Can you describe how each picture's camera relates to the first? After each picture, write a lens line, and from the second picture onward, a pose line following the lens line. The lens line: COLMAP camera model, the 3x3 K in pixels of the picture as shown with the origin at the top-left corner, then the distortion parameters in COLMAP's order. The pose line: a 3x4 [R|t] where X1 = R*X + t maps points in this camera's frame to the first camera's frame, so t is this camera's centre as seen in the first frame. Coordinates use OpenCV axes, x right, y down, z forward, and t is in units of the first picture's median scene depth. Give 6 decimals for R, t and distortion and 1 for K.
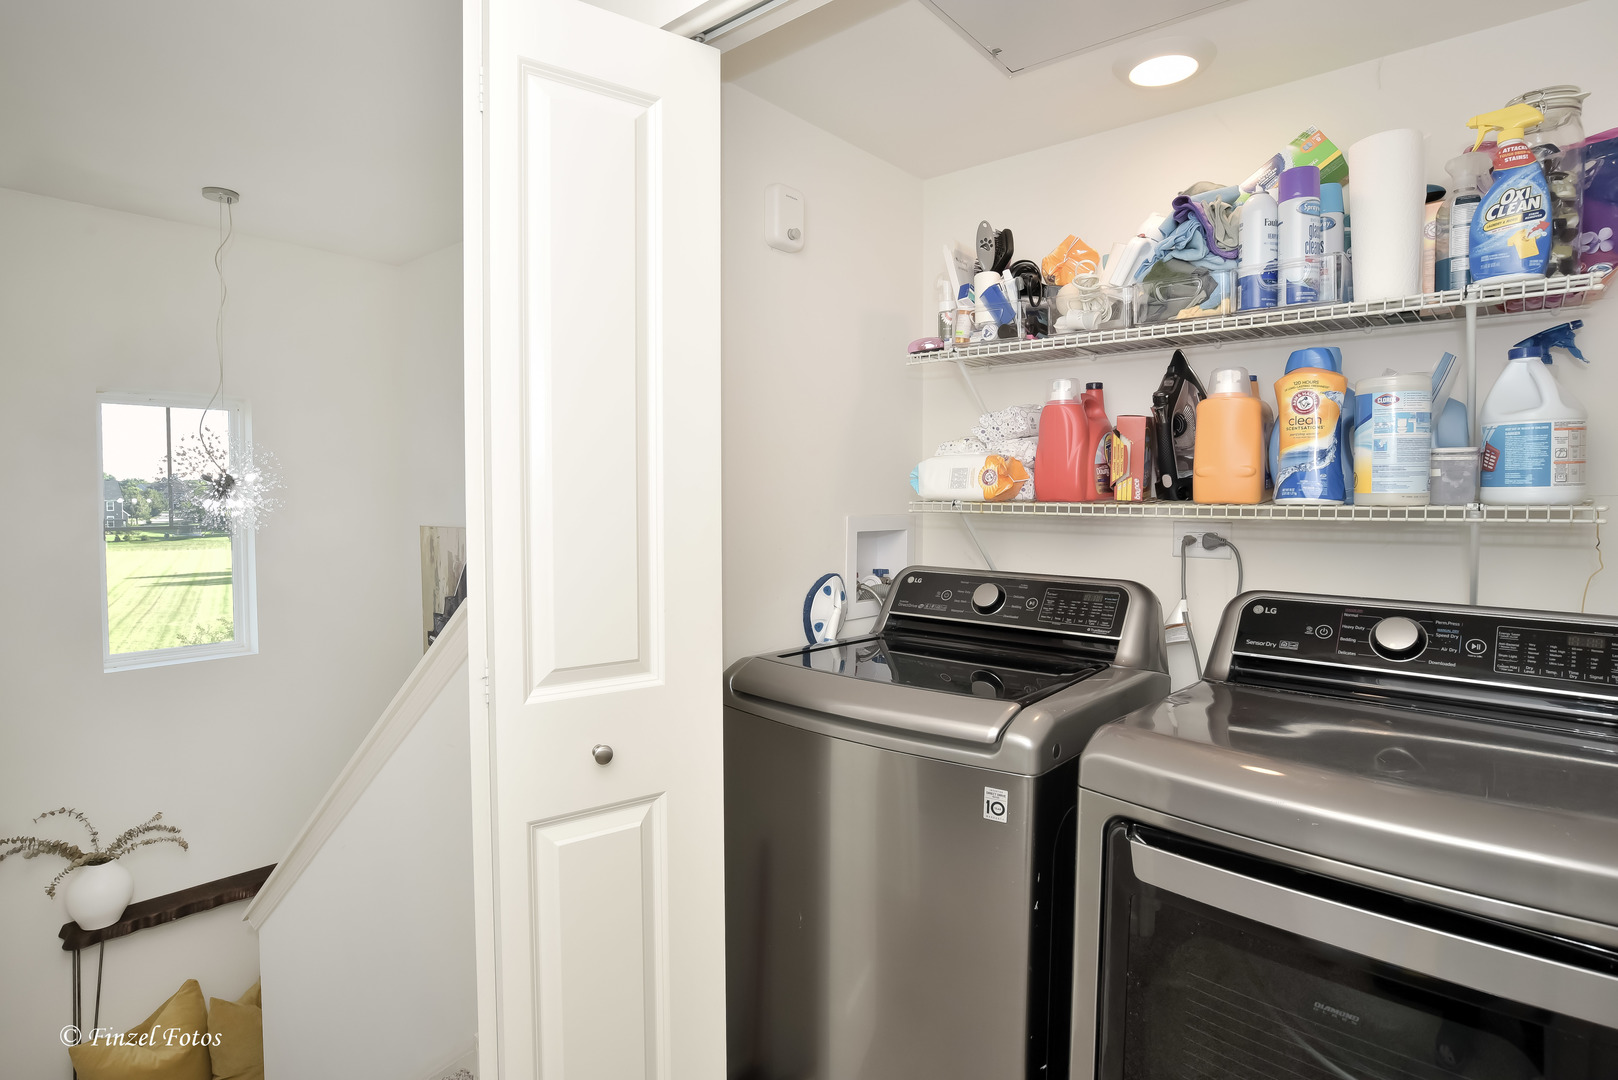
lens RADIAL K [[858.1, 0, 809.1], [0, 858.1, 519.9], [0, 0, 1]] dist [-0.046669, 0.024171]
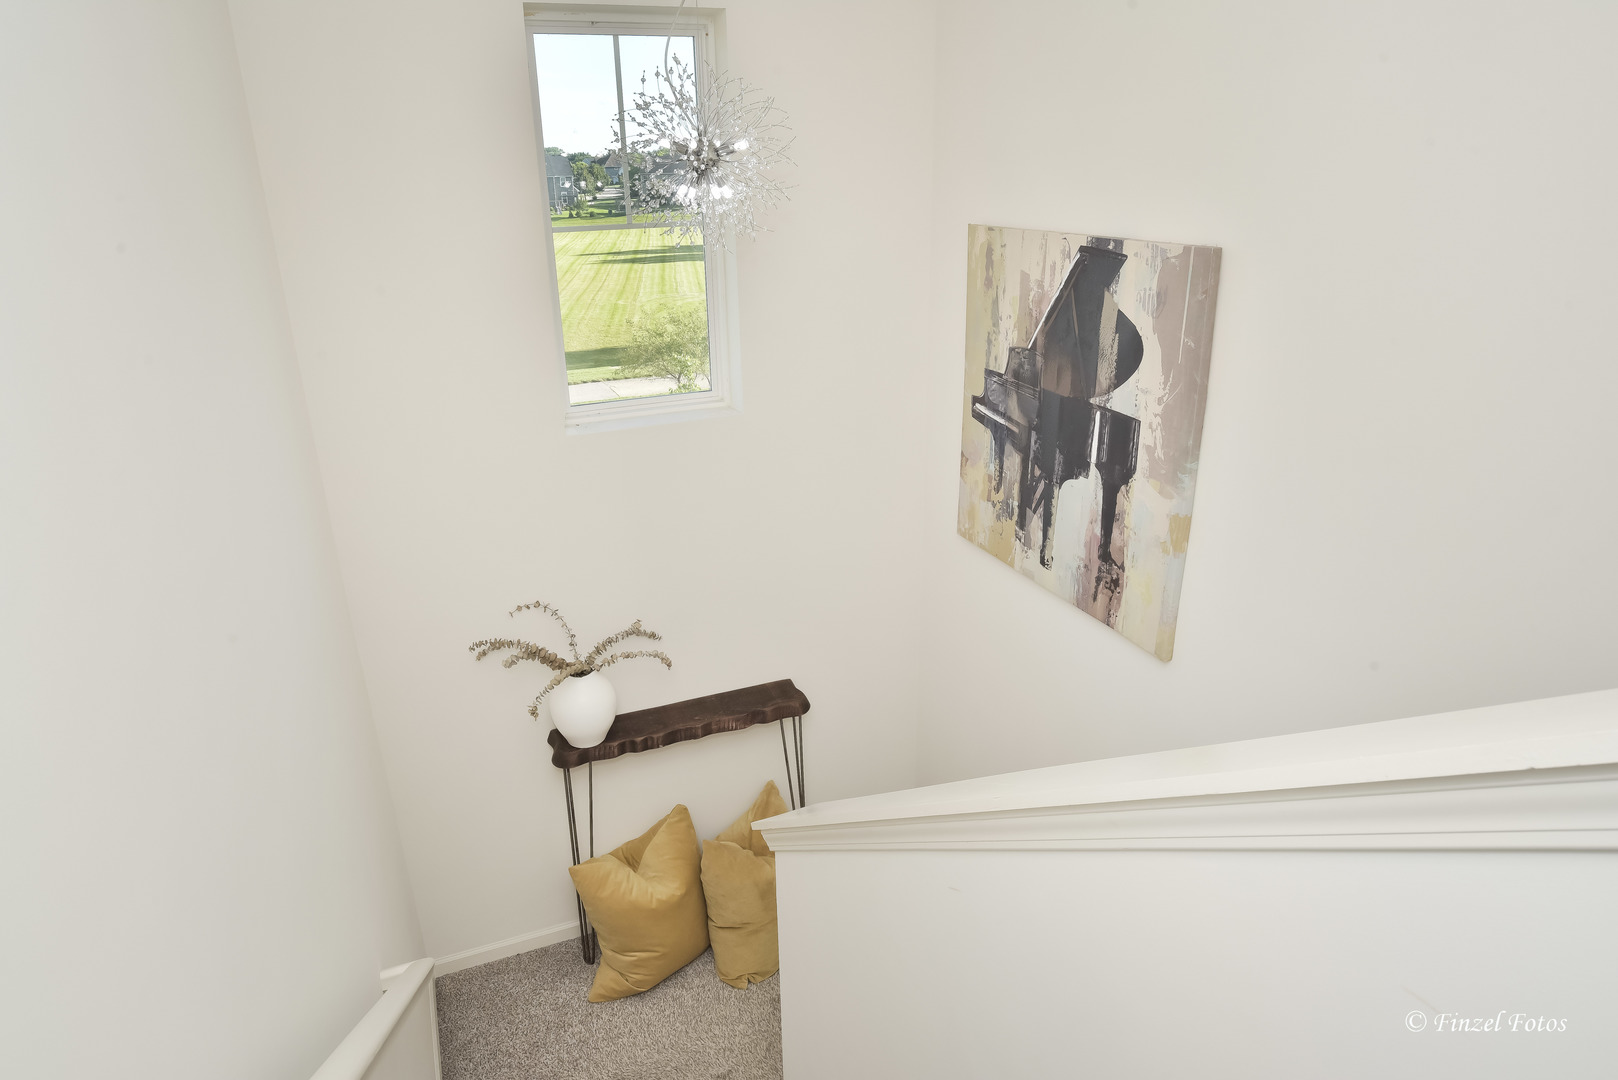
lens RADIAL K [[1006.1, 0, 809.0], [0, 1006.1, 540.0], [0, 0, 1]] dist [-0.050884, 0.000219]
pose [[0.893696, 0.145280, -0.424502, -0.272959], [0.001293, 0.945288, 0.326234, -0.016170], [0.448672, -0.292103, 0.844612, 0.338715]]
